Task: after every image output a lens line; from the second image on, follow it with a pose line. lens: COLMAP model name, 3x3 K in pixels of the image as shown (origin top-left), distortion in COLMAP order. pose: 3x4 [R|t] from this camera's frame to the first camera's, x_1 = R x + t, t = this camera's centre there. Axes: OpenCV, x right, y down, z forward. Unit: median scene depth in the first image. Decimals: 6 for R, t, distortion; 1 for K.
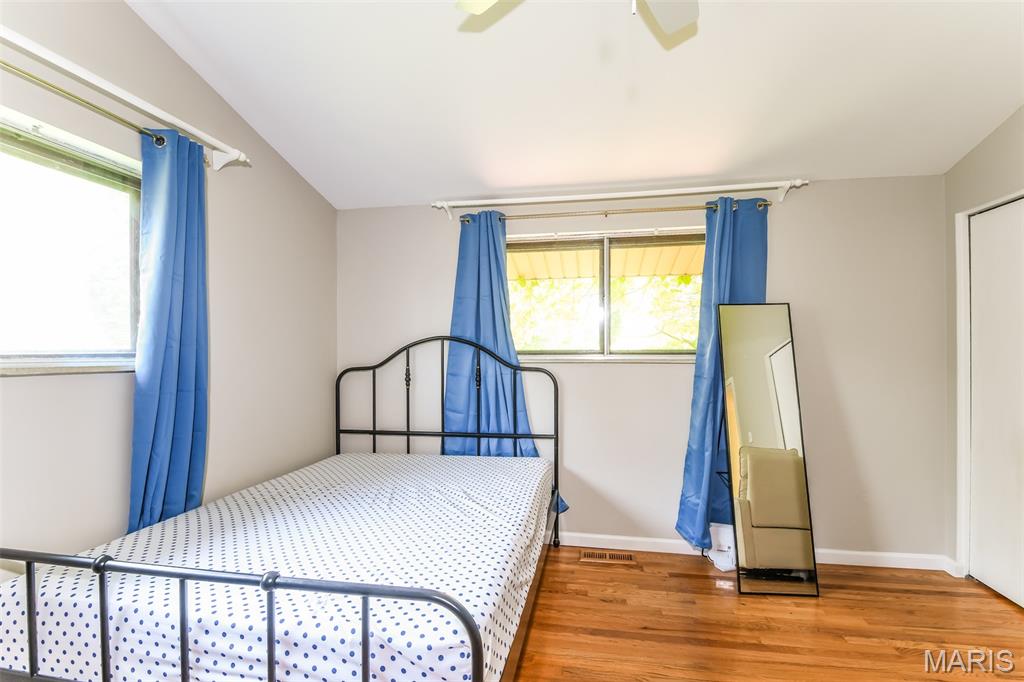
lens RADIAL K [[471.1, 0, 510.5], [0, 471.1, 353.1], [0, 0, 1]] dist [0.022109, 0.000016]
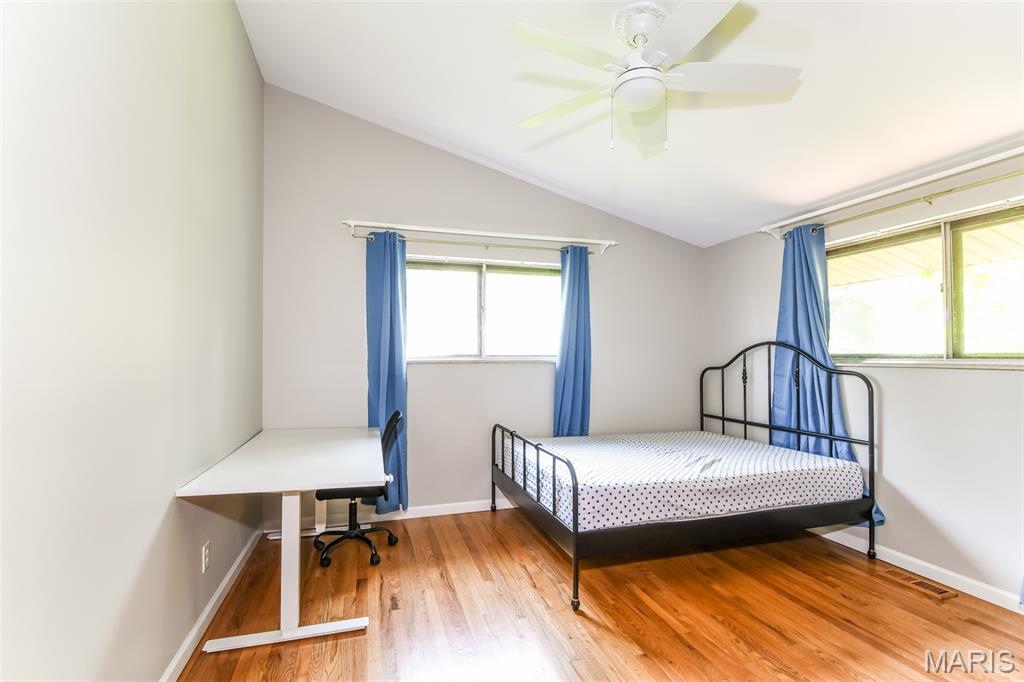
lens RADIAL K [[471.1, 0, 510.5], [0, 471.1, 353.1], [0, 0, 1]] dist [0.022109, 0.000016]
pose [[0.466284, -0.000900, -0.884635, 0.595470], [-0.006525, 0.999969, -0.004457, 0.001847], [0.884611, 0.007851, 0.466264, -0.101392]]
